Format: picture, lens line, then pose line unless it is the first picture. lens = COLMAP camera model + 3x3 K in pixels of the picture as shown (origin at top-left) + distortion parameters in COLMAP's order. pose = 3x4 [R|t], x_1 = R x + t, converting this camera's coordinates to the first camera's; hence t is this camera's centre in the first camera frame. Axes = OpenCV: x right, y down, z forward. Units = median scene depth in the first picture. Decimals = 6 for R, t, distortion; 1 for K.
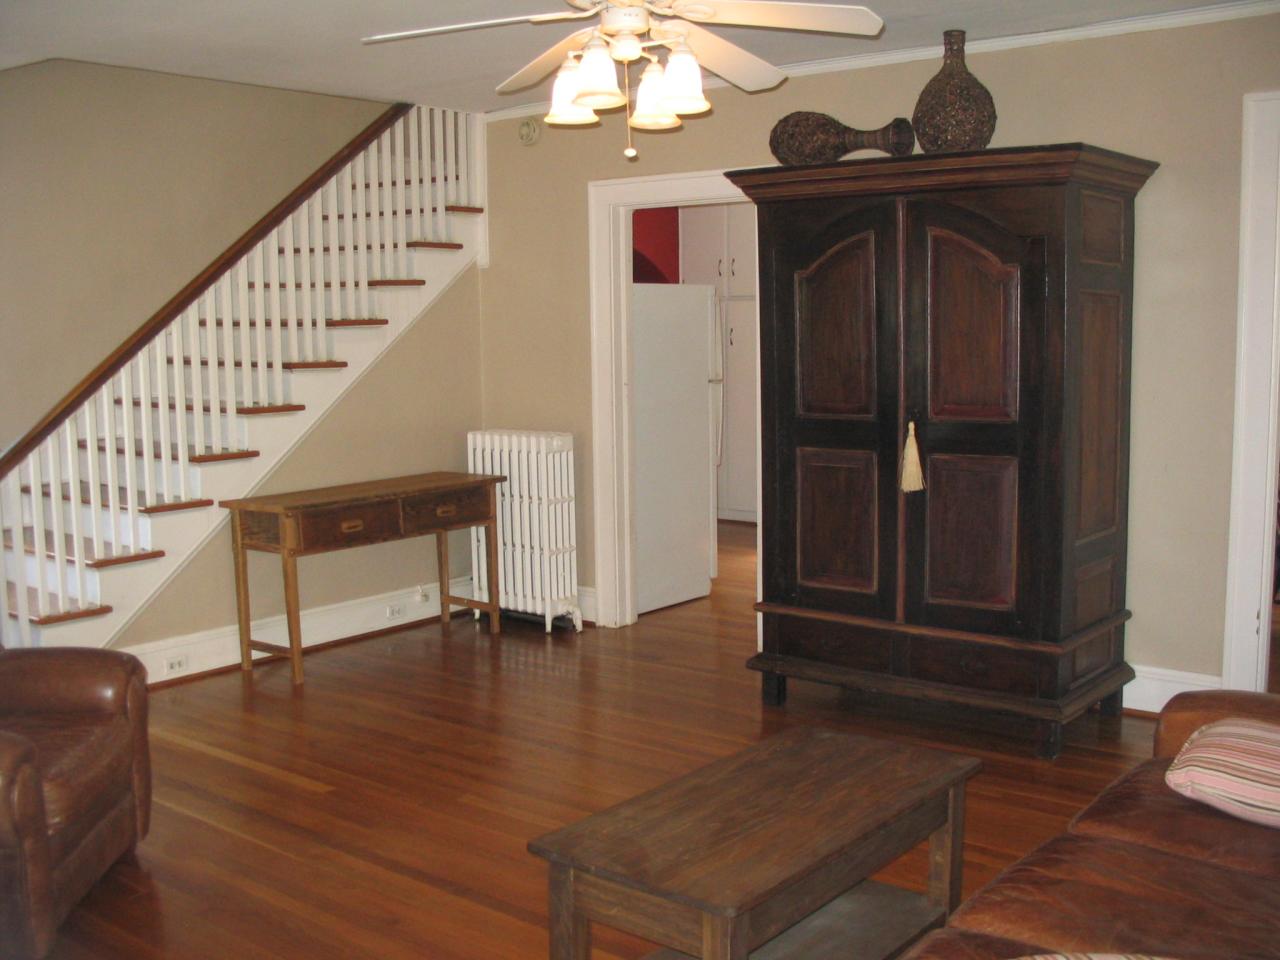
lens RADIAL K [[1382.5, 0, 648.0], [0, 1382.5, 478.5], [0, 0, 1]] dist [-0.053775, 0.000000]
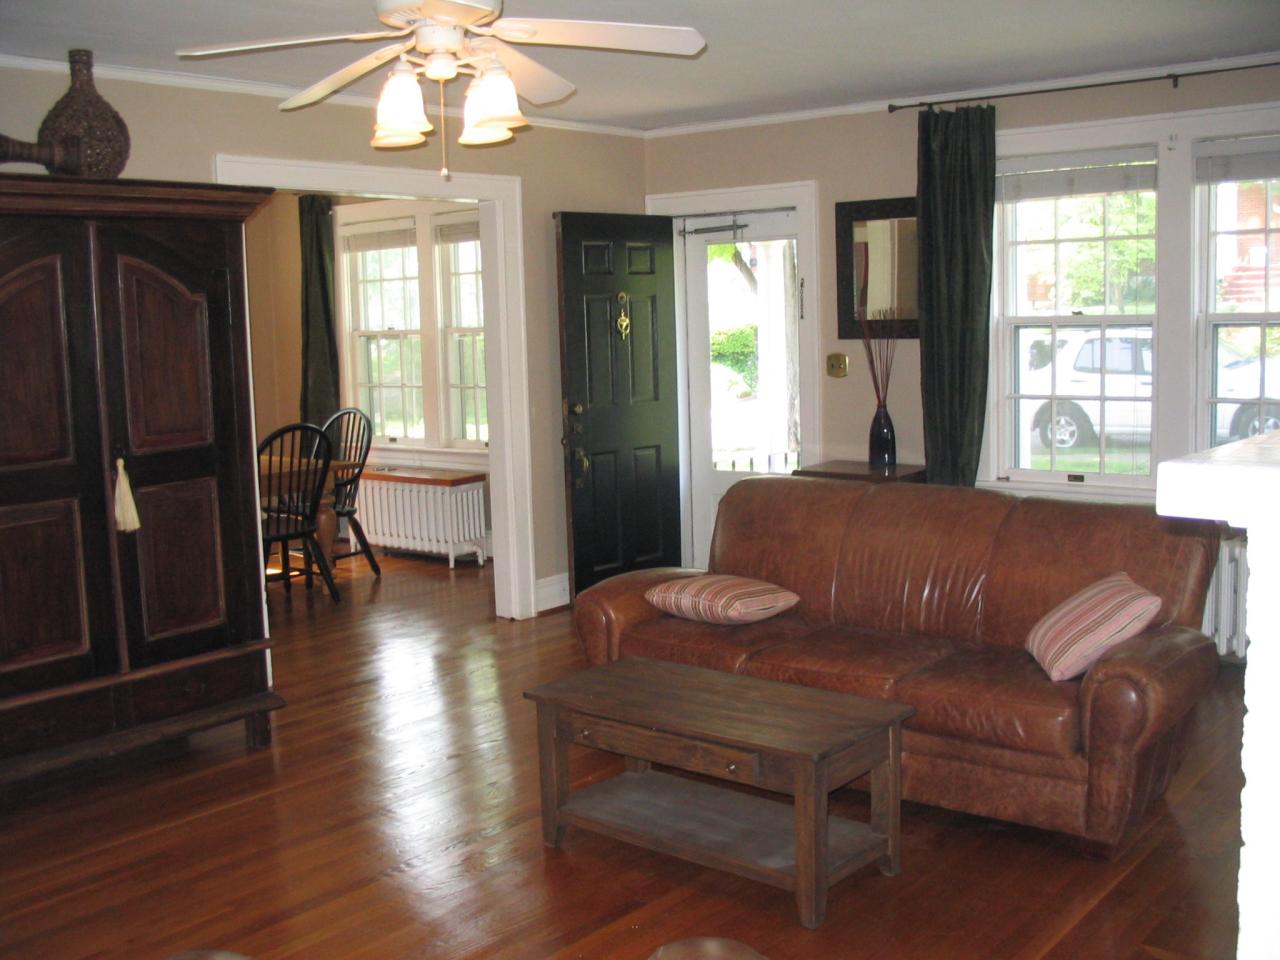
lens RADIAL K [[1382.5, 0, 649.1], [0, 1382.5, 480.0], [0, 0, 1]] dist [-0.053775, 0.000000]
pose [[0.025317, -0.114261, 0.993128, -0.745722], [0.140851, 0.983944, 0.109613, -0.079180], [-0.989707, 0.137108, 0.041004, 0.607434]]
